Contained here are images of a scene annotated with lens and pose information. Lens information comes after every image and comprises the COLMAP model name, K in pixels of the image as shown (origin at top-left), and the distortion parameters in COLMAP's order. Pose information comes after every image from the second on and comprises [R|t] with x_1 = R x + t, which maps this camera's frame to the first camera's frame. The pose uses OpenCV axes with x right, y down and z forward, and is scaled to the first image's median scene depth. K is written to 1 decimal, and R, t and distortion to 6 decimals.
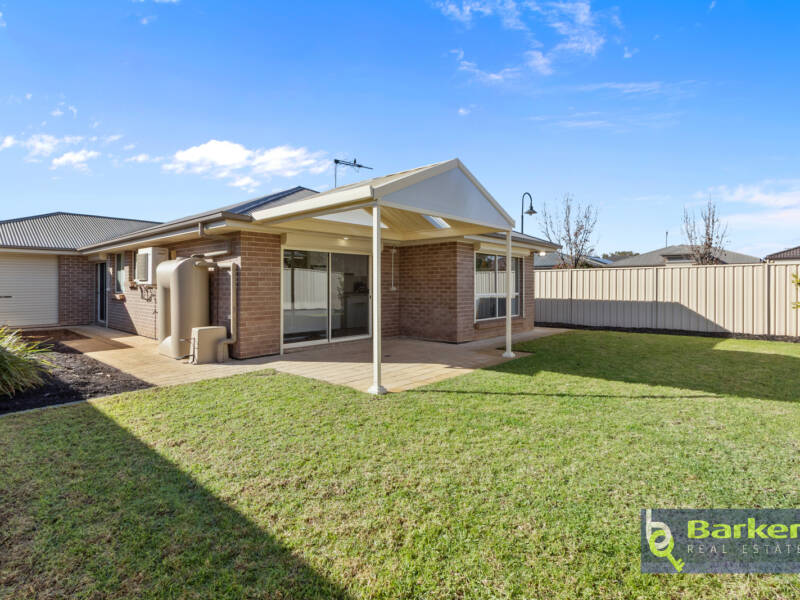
lens RADIAL K [[415.5, 0, 397.6], [0, 415.5, 296.2], [0, 0, 1]] dist [0.004081, 0.000503]
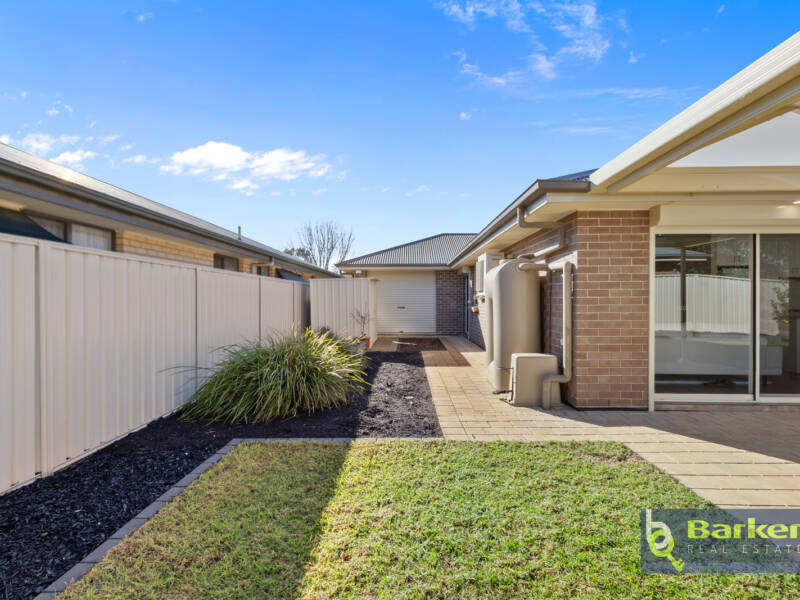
lens RADIAL K [[415.5, 0, 397.6], [0, 415.5, 296.2], [0, 0, 1]] dist [0.004081, 0.000503]
pose [[0.644359, -0.005963, -0.764700, -0.057068], [-0.019713, 0.999508, -0.024405, -0.002661], [0.764469, 0.030800, 0.643925, 0.340855]]
